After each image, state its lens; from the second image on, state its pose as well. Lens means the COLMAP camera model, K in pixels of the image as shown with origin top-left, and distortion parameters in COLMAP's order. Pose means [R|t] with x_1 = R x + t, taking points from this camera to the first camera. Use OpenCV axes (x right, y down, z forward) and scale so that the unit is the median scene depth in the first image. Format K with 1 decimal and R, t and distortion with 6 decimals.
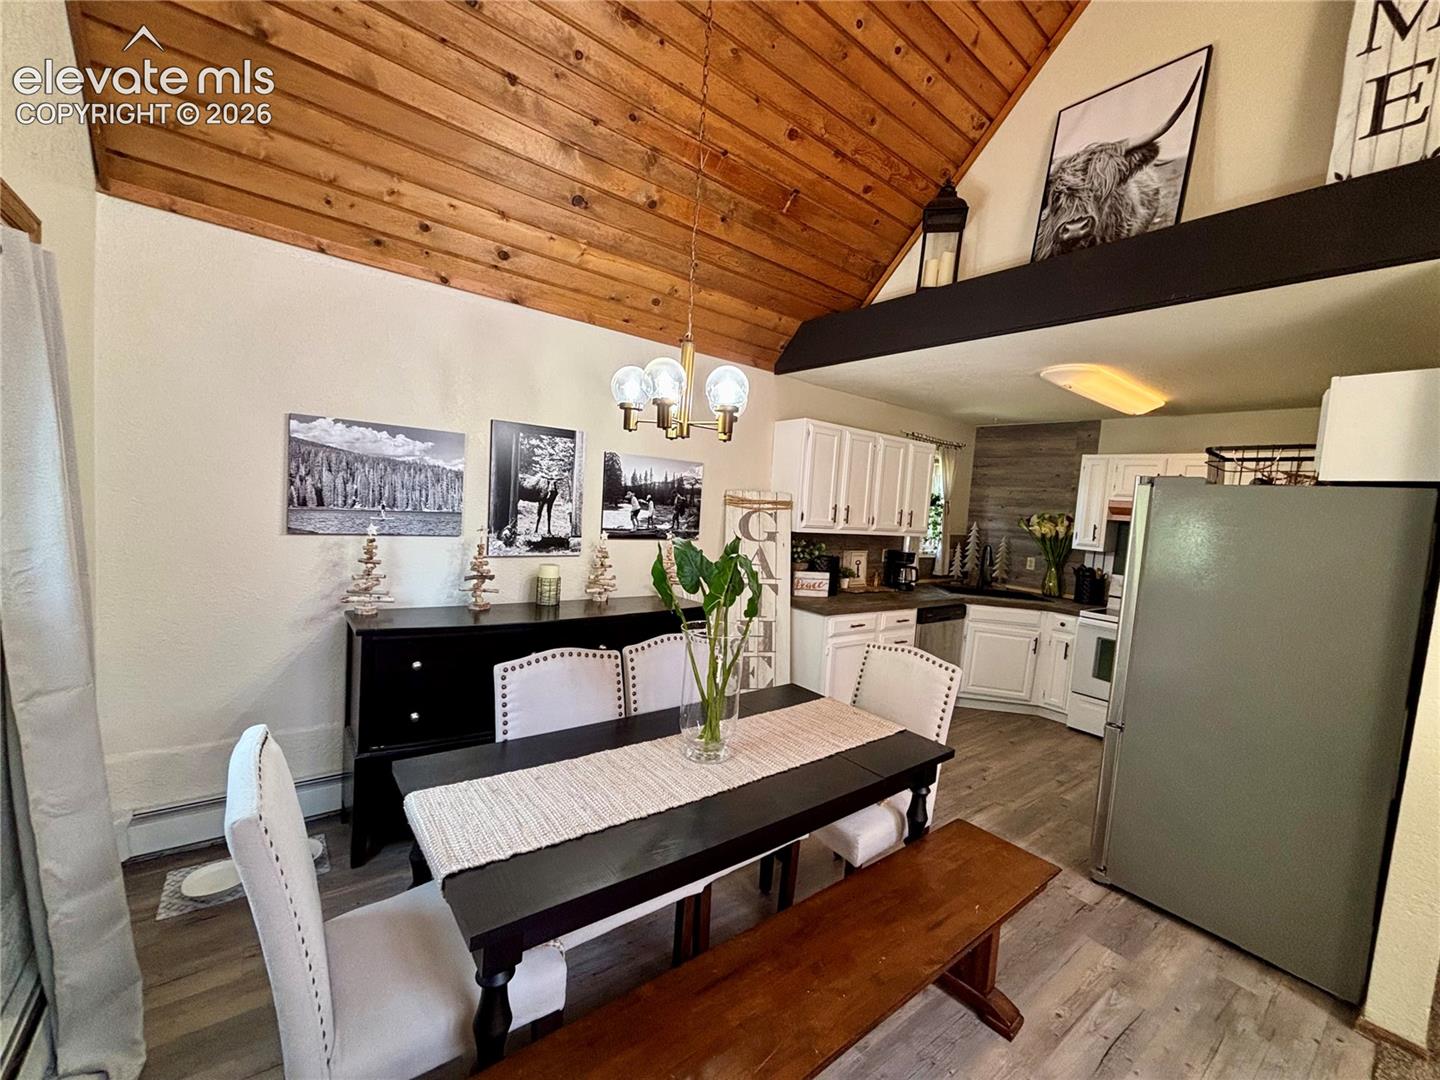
lens RADIAL K [[581.4, 0, 723.9], [0, 581.4, 541.3], [0, 0, 1]] dist [-0.000240, -0.000094]
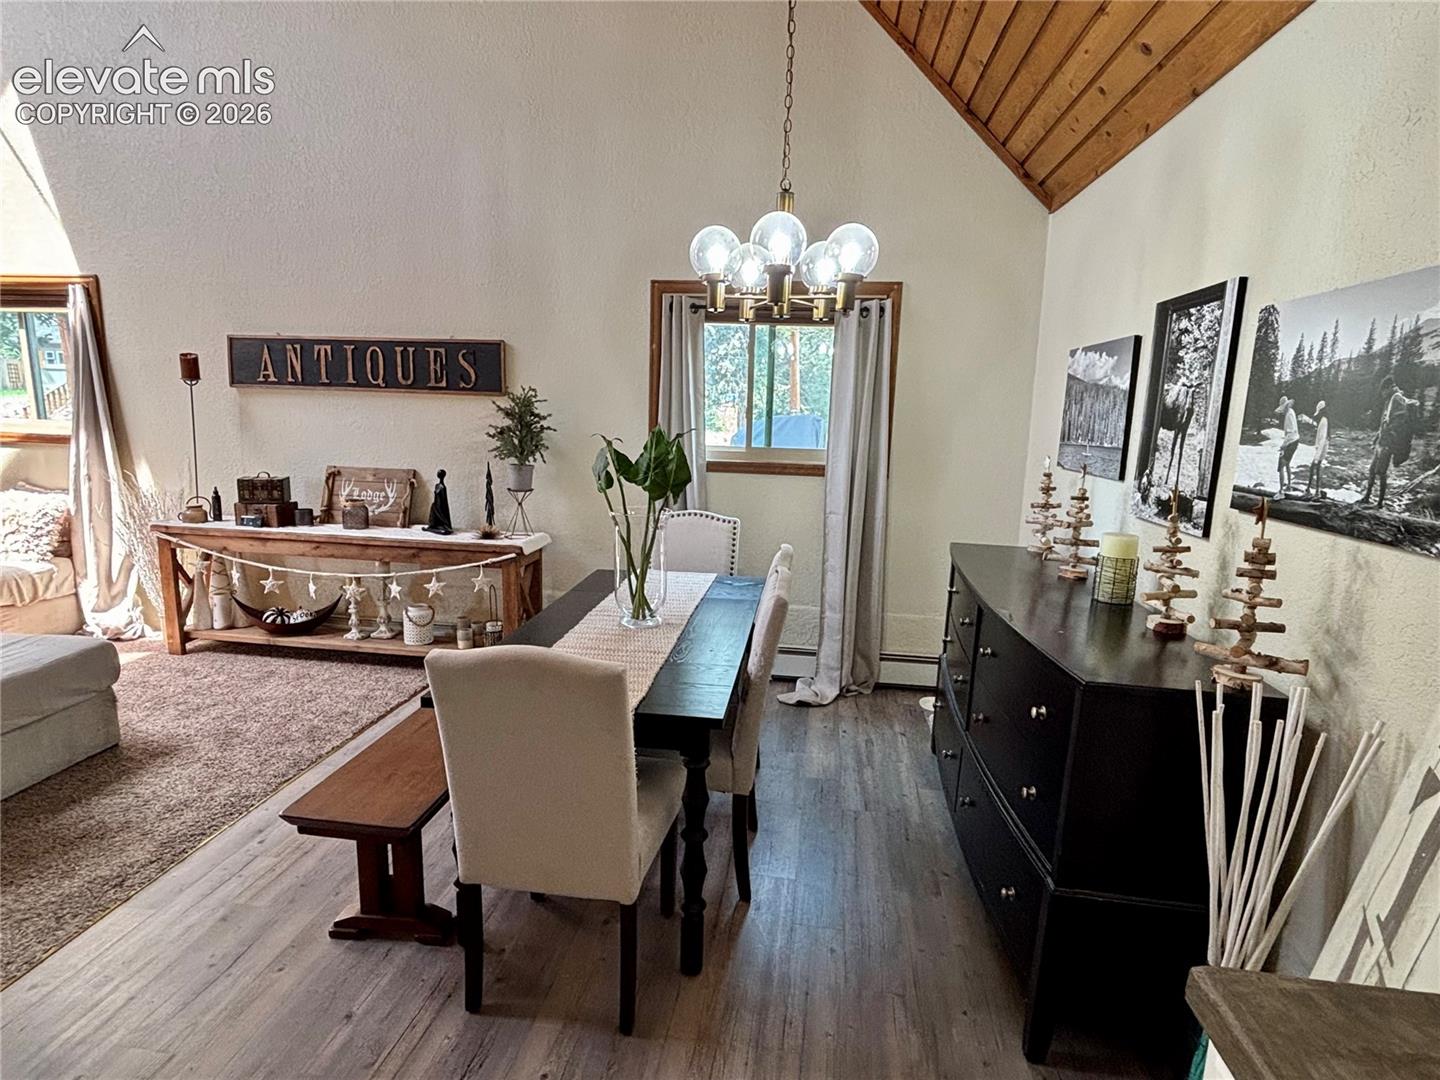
lens RADIAL K [[747.7, 0, 720.0], [0, 747.7, 540.0], [0, 0, 1]] dist [0.000015, 0.000349]
pose [[-0.704006, 0.035050, -0.709328, 0.467026], [-0.125844, 0.976820, 0.173167, -0.031053], [0.698955, 0.211175, -0.683276, 1.111947]]
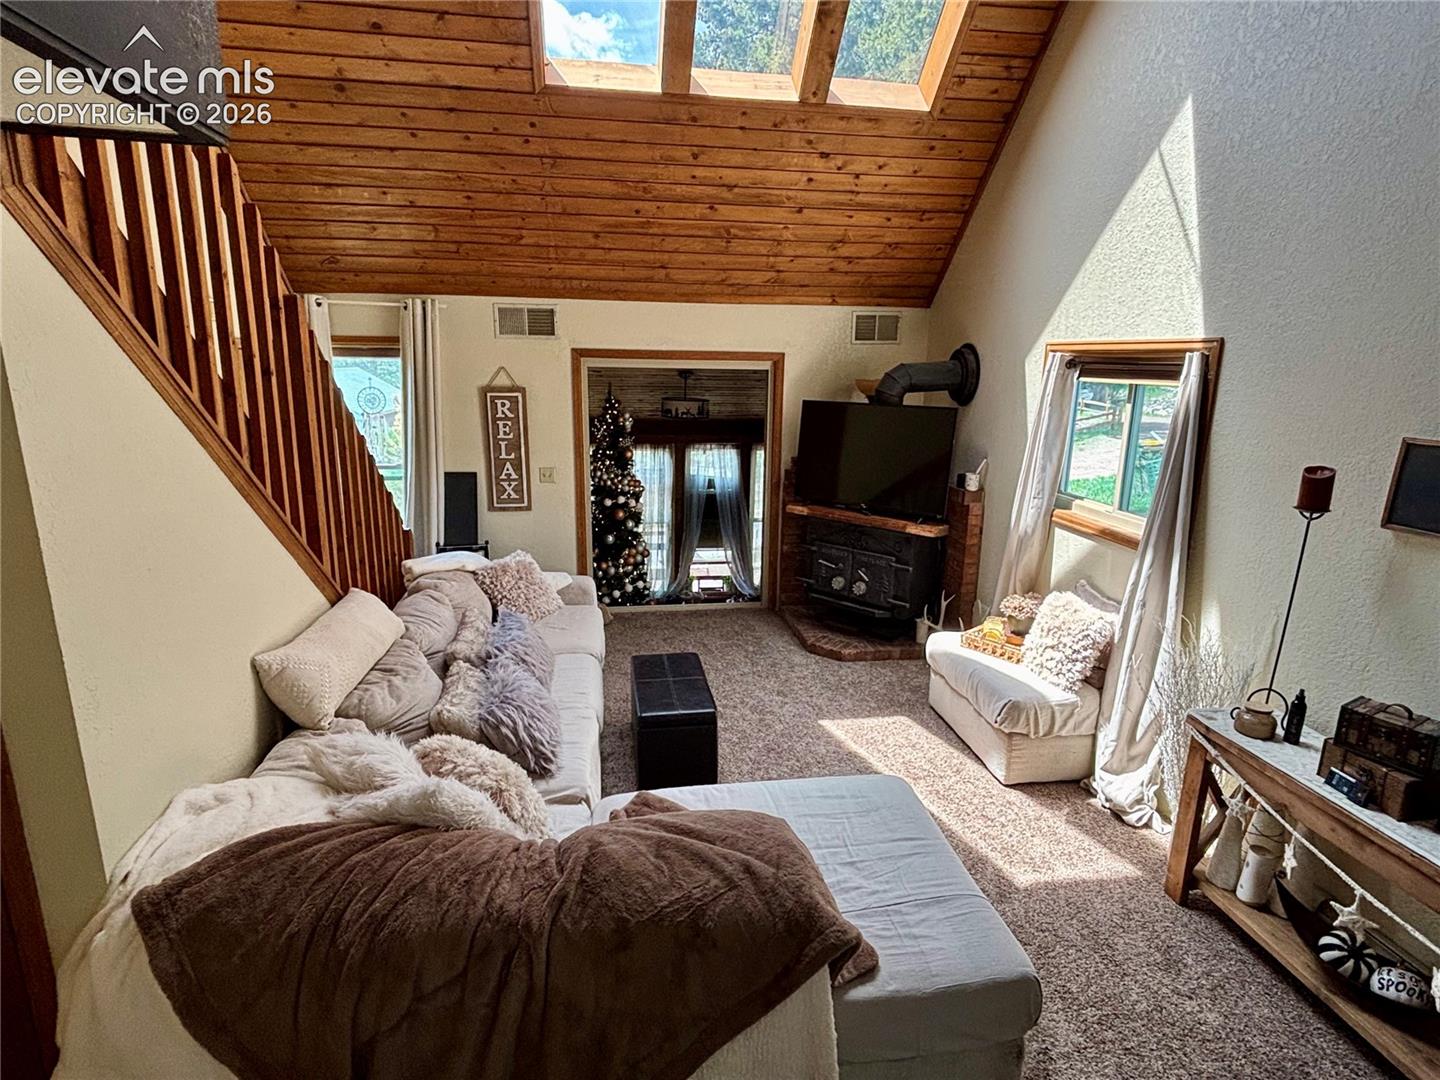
lens RADIAL K [[758.2, 0, 720.0], [0, 758.2, 540.0], [0, 0, 1]] dist [-0.000289, 0.001739]
pose [[-0.870663, -0.191666, 0.453002, 0.362337], [-0.046229, 0.948768, 0.312575, -0.145085], [-0.489703, 0.251205, -0.834917, 0.527694]]
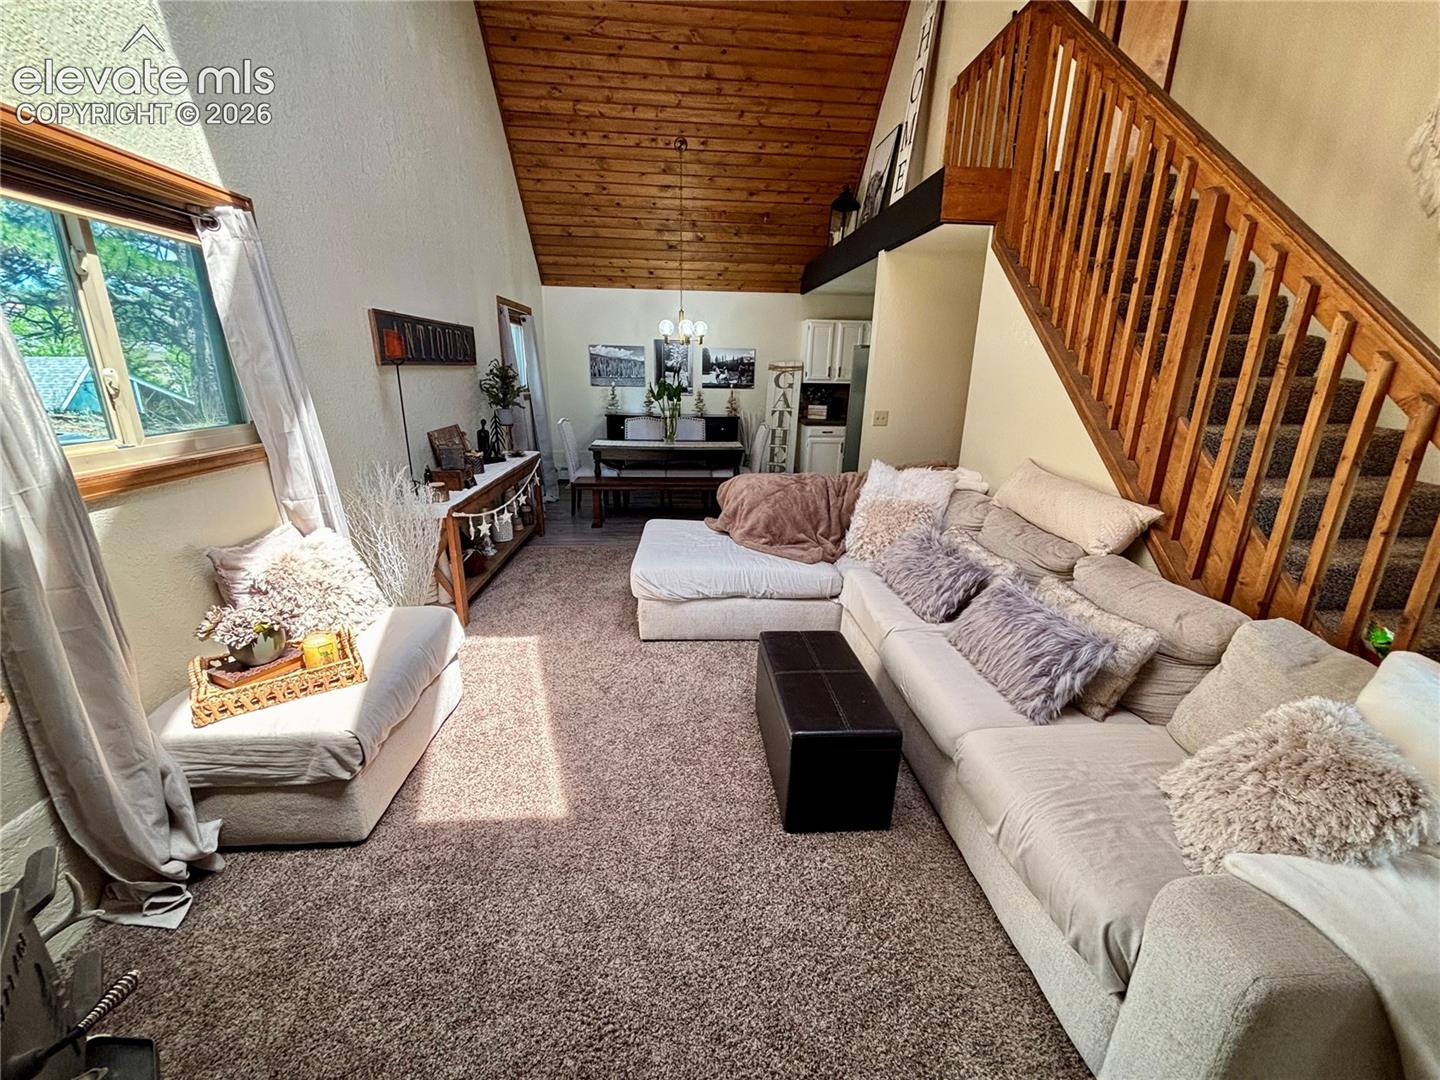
lens RADIAL K [[584.2, 0, 719.5], [0, 584.2, 551.5], [0, 0, 1]] dist [0.000436, -0.000048]
pose [[0.831728, 0.117290, -0.542652, 1.166968], [0.000271, 0.977343, 0.211660, 0.138316], [0.555183, -0.176191, 0.812852, -0.947739]]
